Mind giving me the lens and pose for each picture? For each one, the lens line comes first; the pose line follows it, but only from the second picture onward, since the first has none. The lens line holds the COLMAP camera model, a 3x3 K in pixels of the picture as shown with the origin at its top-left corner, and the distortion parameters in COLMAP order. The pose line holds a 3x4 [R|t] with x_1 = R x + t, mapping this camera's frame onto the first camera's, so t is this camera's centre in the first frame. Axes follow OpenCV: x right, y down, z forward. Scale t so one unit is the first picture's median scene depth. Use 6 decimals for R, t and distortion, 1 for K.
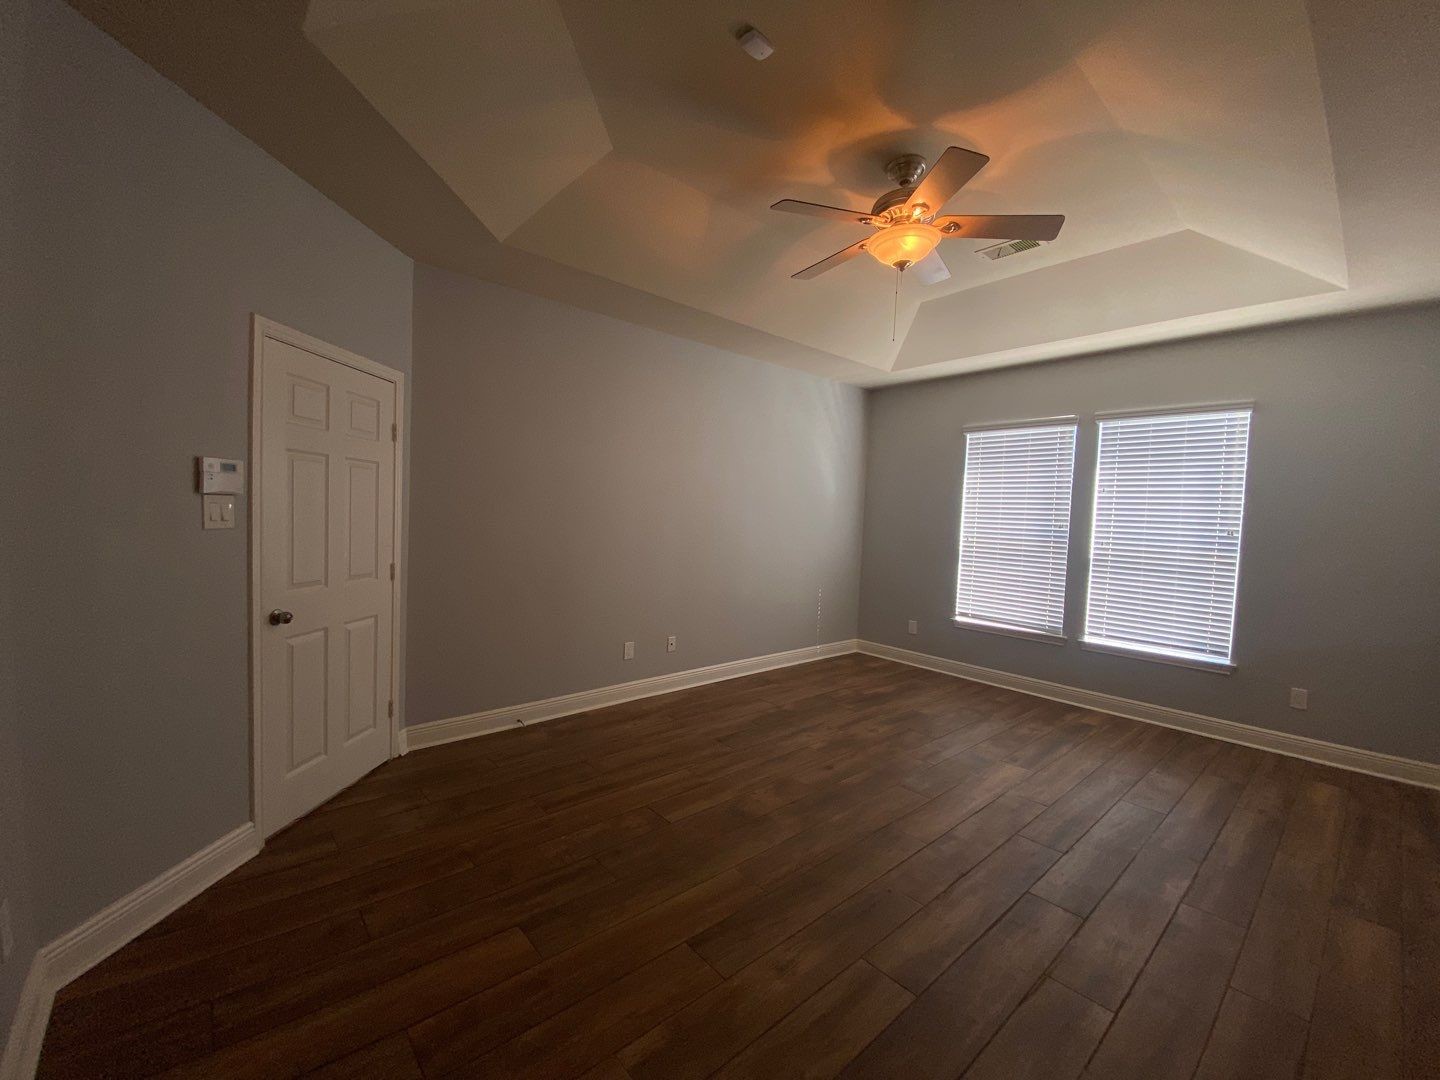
lens RADIAL K [[583.7, 0, 707.0], [0, 583.7, 545.0], [0, 0, 1]] dist [0.024705, -0.019373]
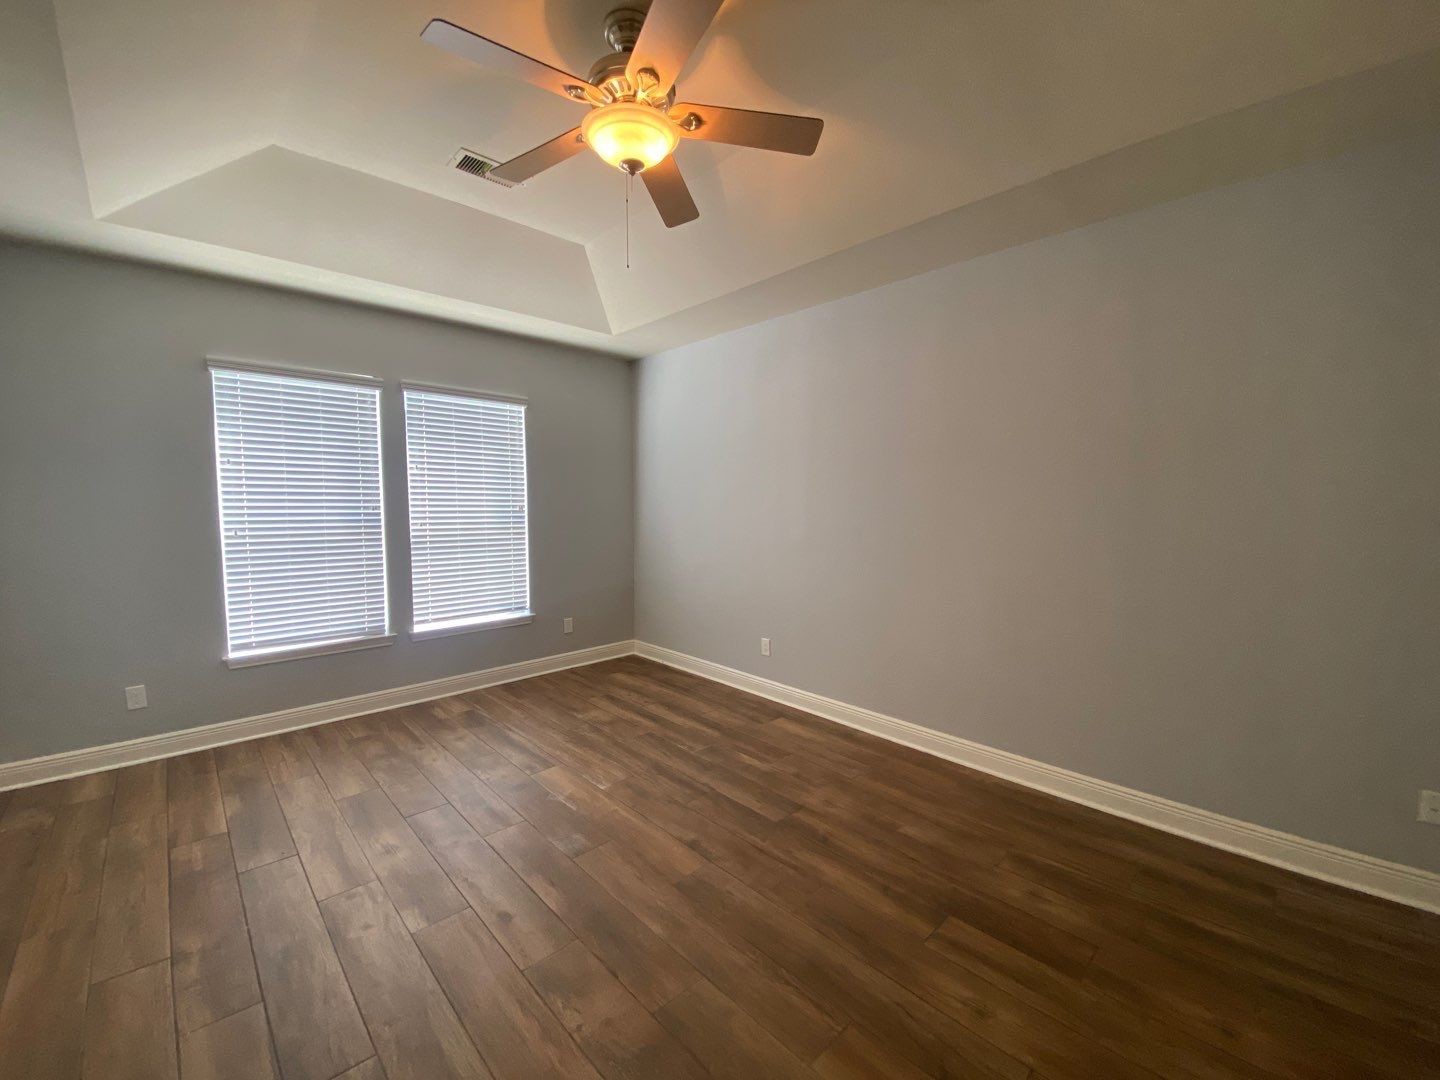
lens RADIAL K [[583.7, 0, 707.0], [0, 583.7, 545.0], [0, 0, 1]] dist [0.024705, -0.019373]
pose [[-0.045180, -0.108904, 0.993025, -0.297997], [0.055287, 0.992244, 0.111334, -0.052262], [-0.997448, 0.059931, -0.038808, 0.627158]]
